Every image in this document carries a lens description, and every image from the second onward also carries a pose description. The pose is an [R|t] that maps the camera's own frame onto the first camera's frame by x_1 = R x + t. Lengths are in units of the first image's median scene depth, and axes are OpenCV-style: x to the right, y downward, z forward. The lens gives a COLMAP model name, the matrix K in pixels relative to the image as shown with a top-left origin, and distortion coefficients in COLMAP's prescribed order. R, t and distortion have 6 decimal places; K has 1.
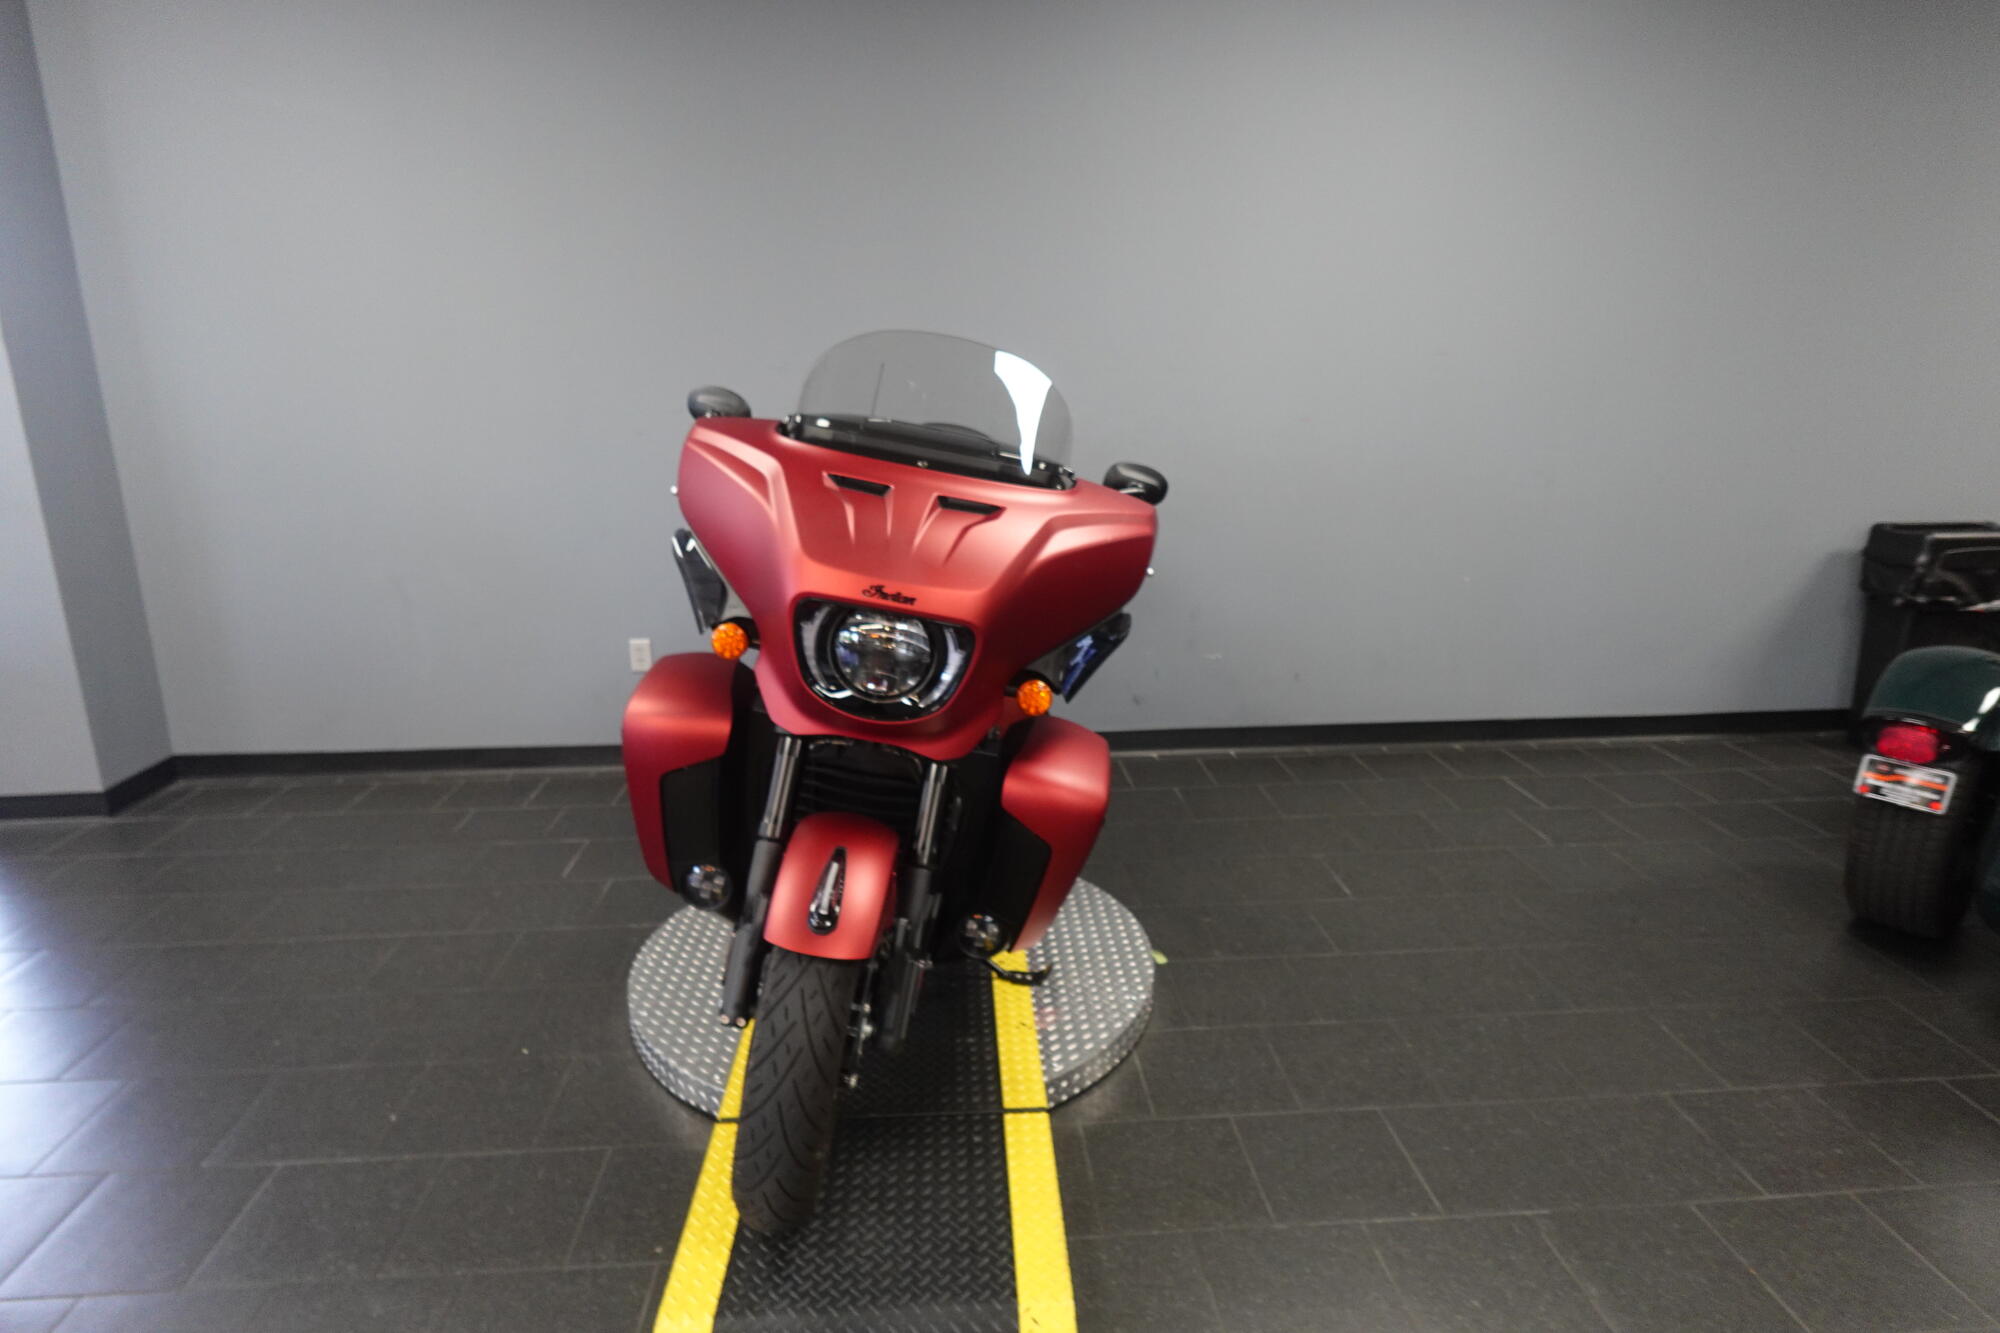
lens RADIAL K [[1119.3, 0, 1001.0], [0, 1119.3, 661.5], [0, 0, 1]] dist [0.007097, -0.005368]
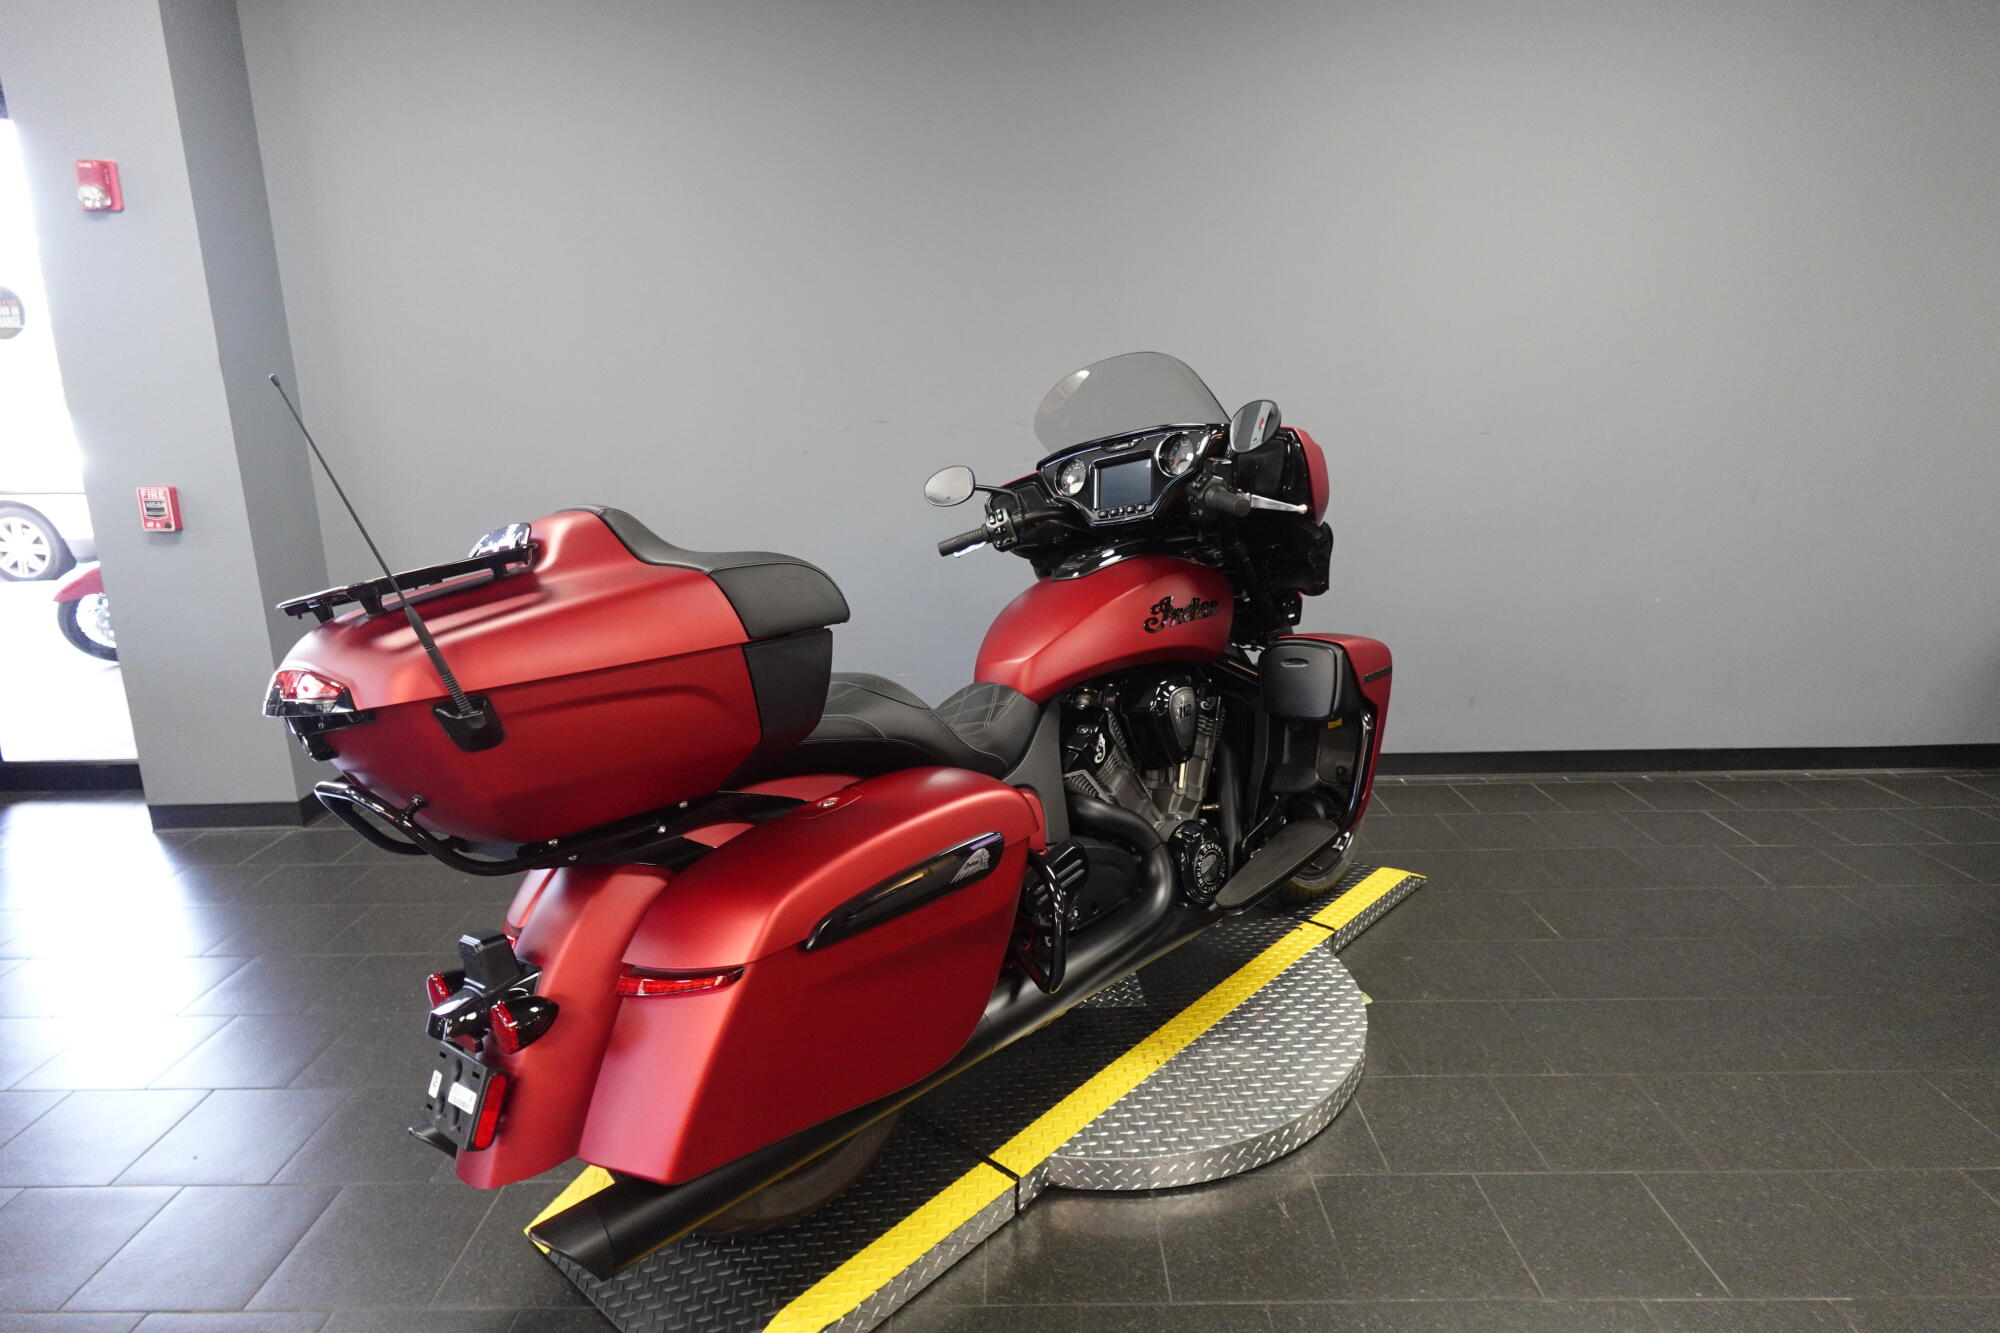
lens RADIAL K [[1119.3, 0, 1001.7], [0, 1119.3, 661.2], [0, 0, 1]] dist [0.007097, -0.005368]
pose [[0.996821, 0.007236, -0.079347, -0.101533], [-0.008336, 0.999874, -0.013531, -0.007259], [0.079239, 0.014150, 0.996755, 0.022810]]
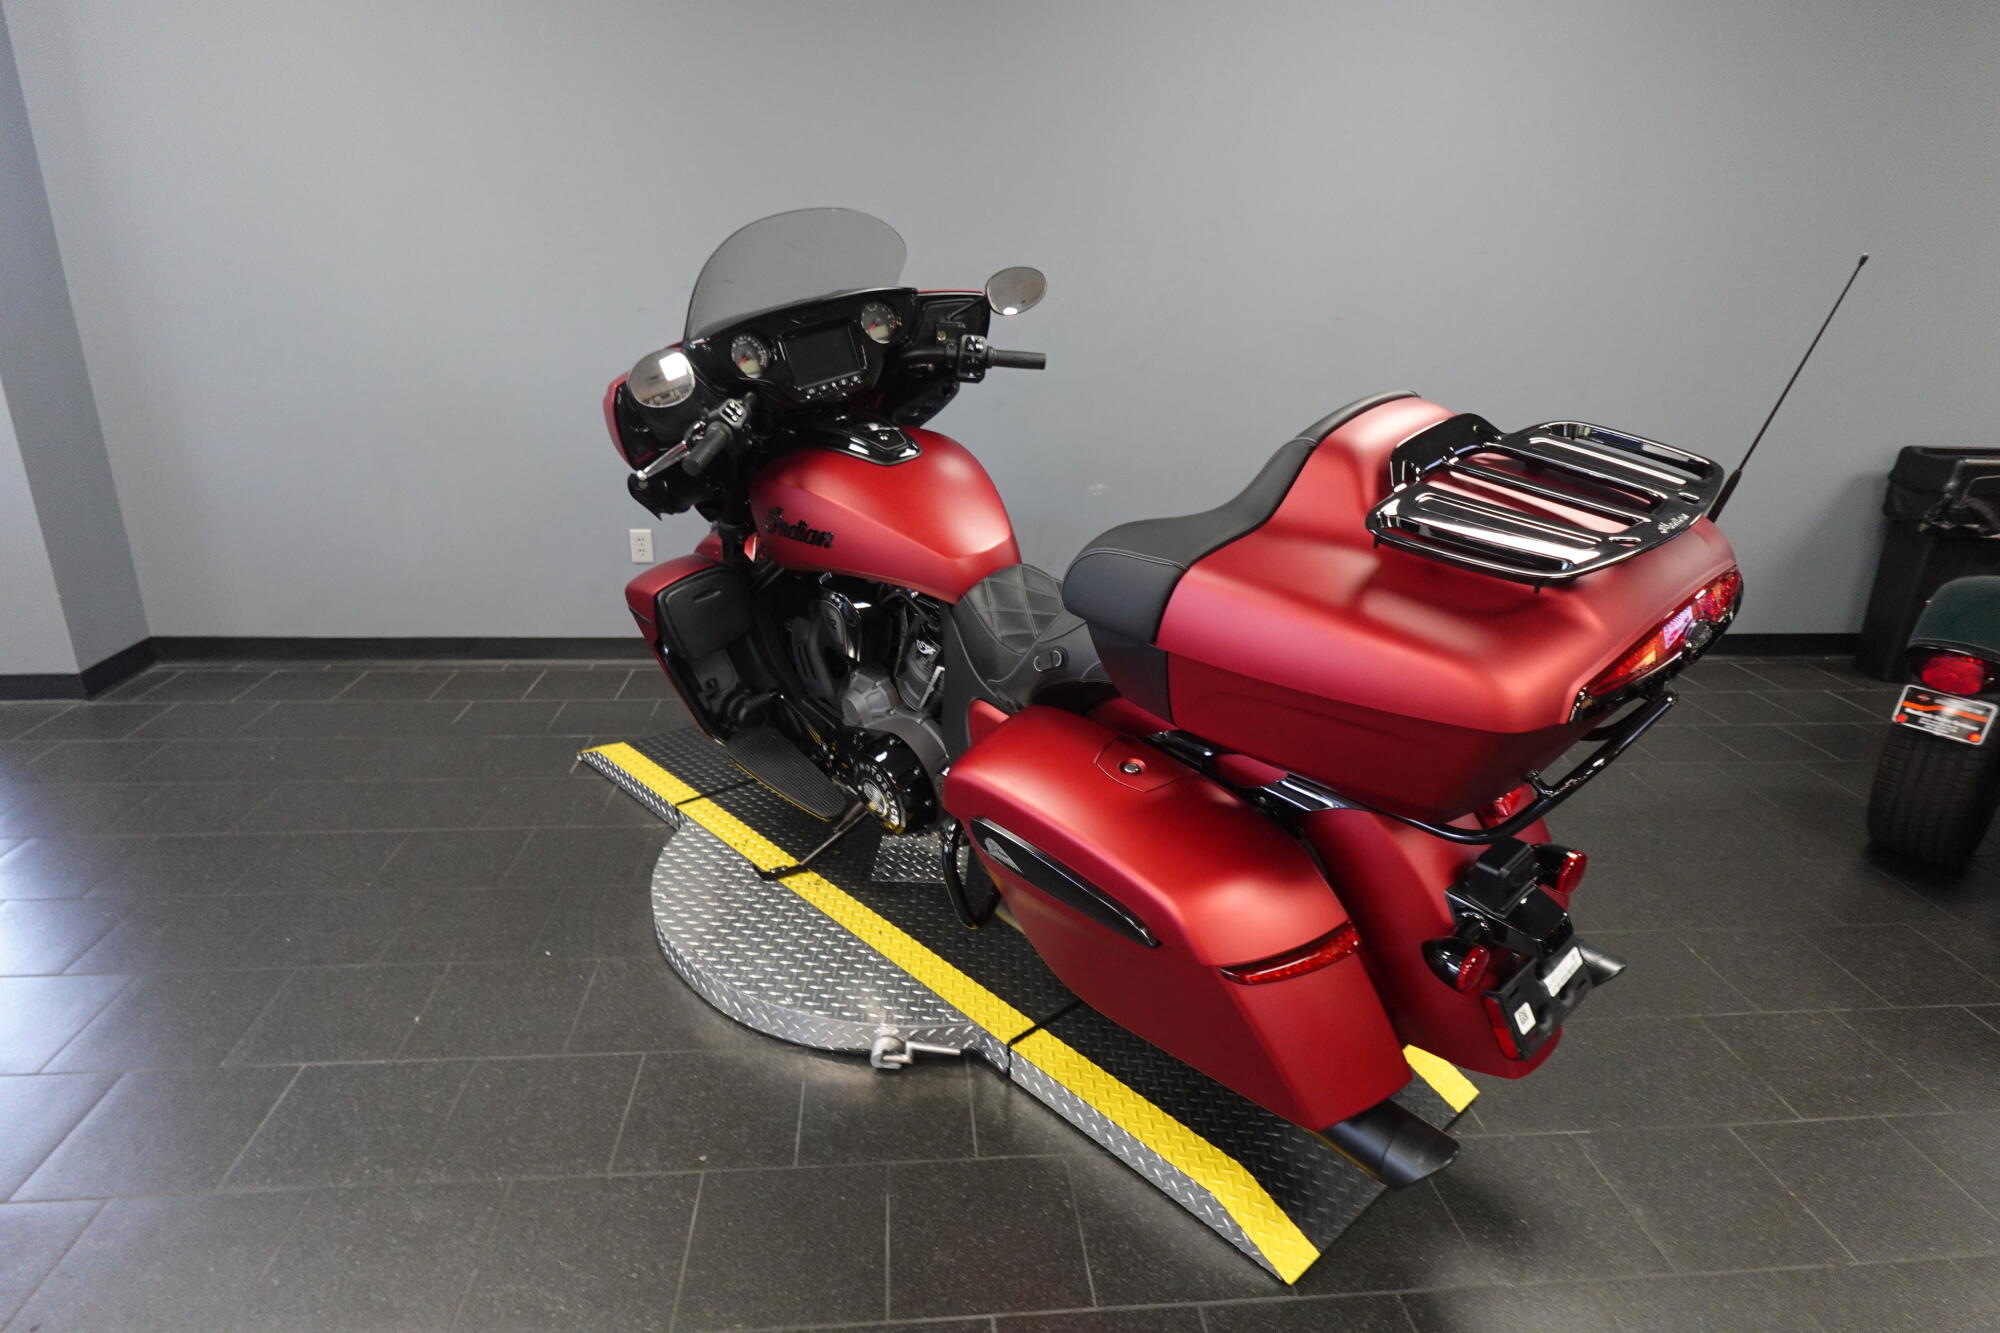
lens RADIAL K [[1119.3, 0, 999.6], [0, 1119.3, 661.7], [0, 0, 1]] dist [0.007097, -0.005368]
pose [[0.999272, 0.025333, 0.028537, -0.062119], [-0.027862, 0.995367, 0.092026, -0.005767], [-0.026074, -0.092754, 0.995348, 0.039005]]
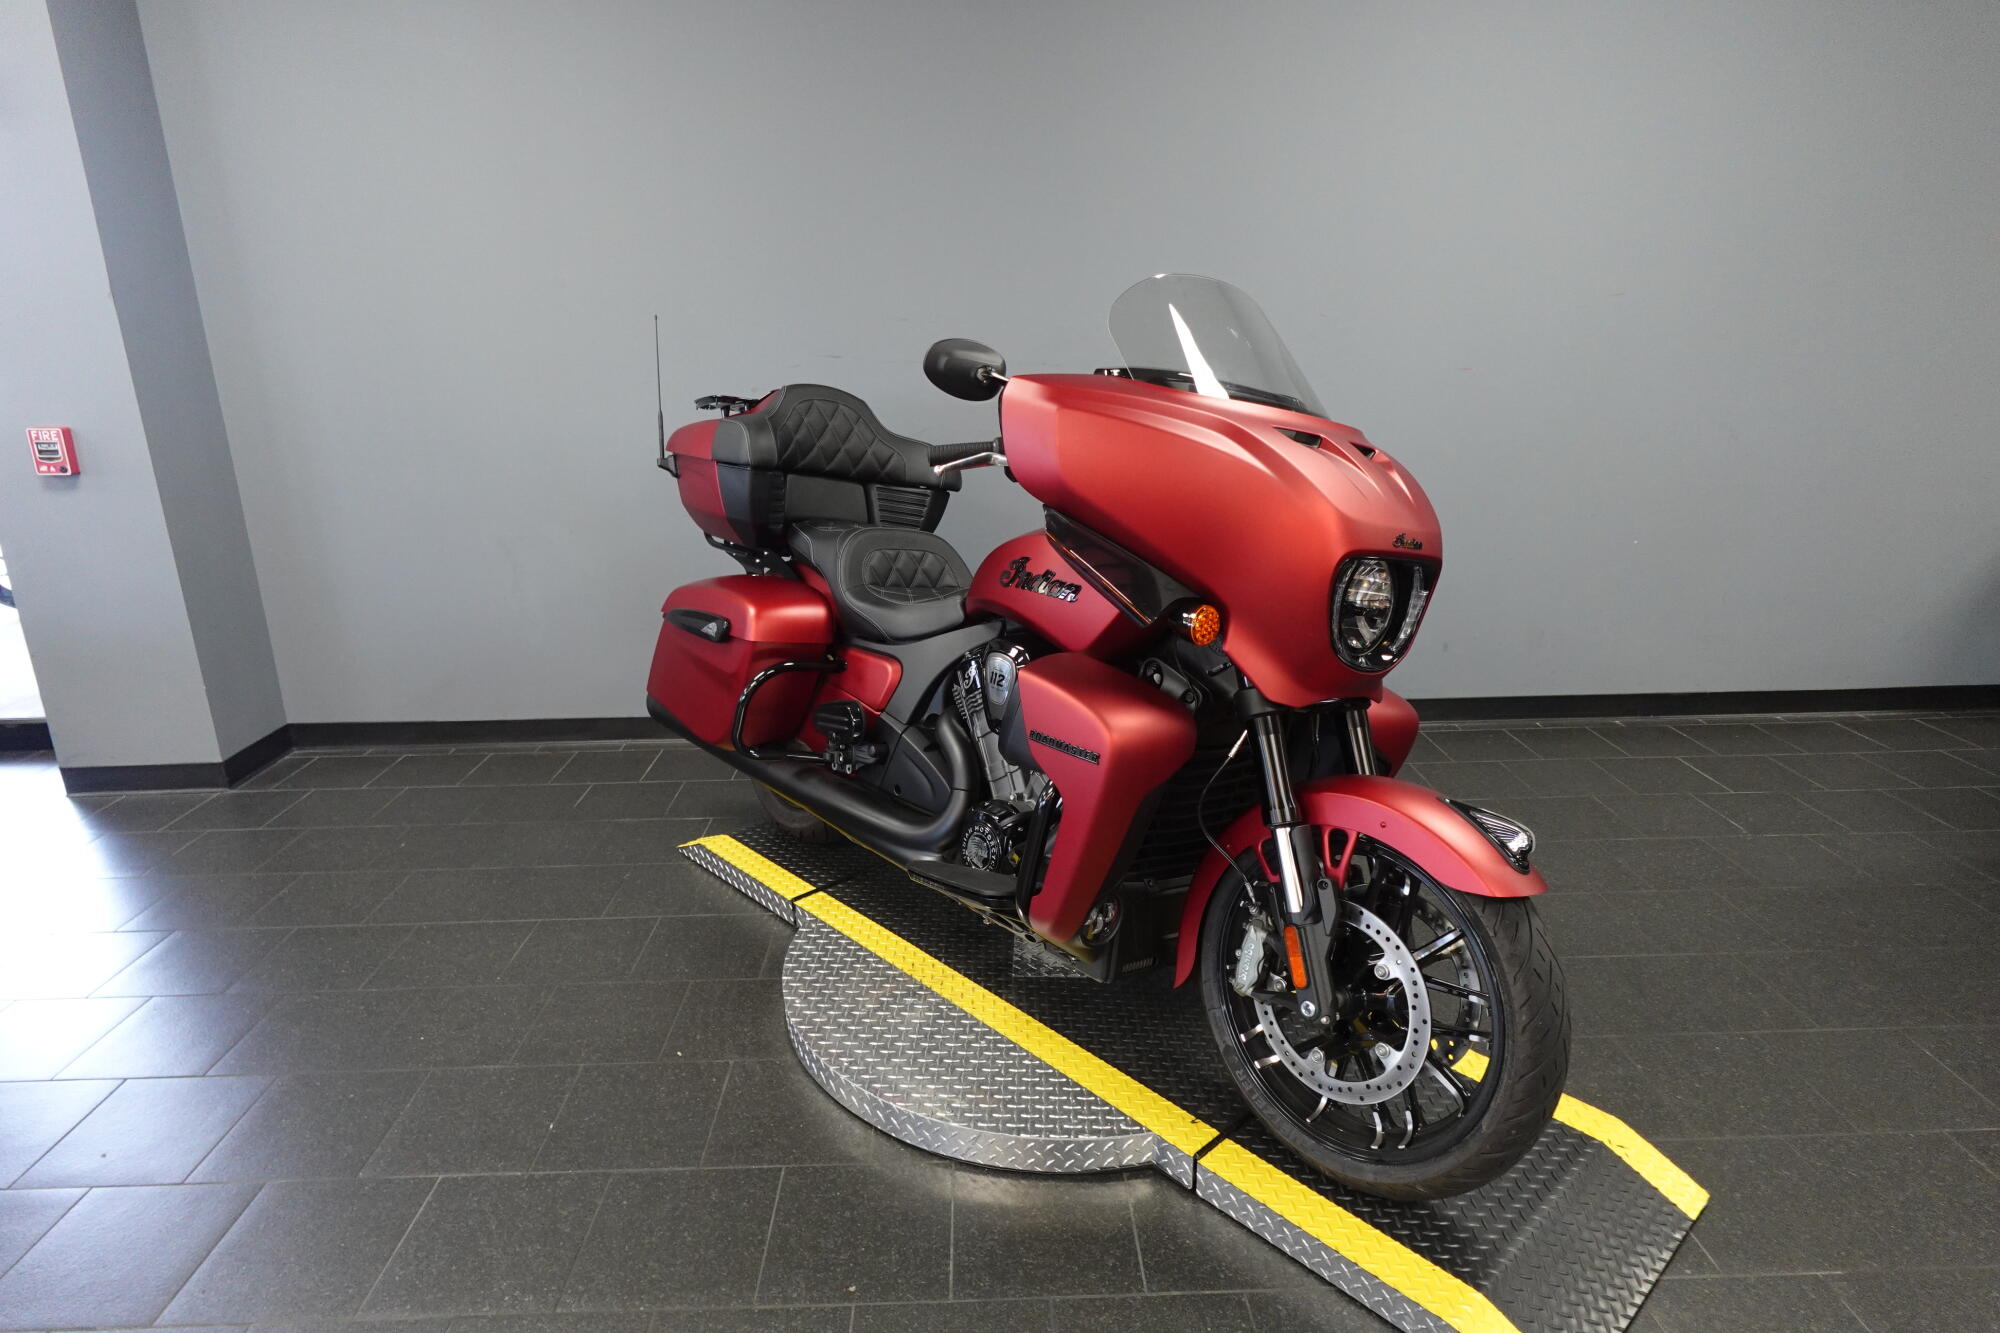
lens RADIAL K [[1119.3, 0, 1001.6], [0, 1119.3, 662.9], [0, 0, 1]] dist [0.007097, -0.005368]
pose [[0.998872, 0.003914, -0.047329, -0.104544], [-0.001860, 0.999057, 0.043368, -0.021621], [0.047454, -0.043232, 0.997937, 0.080459]]
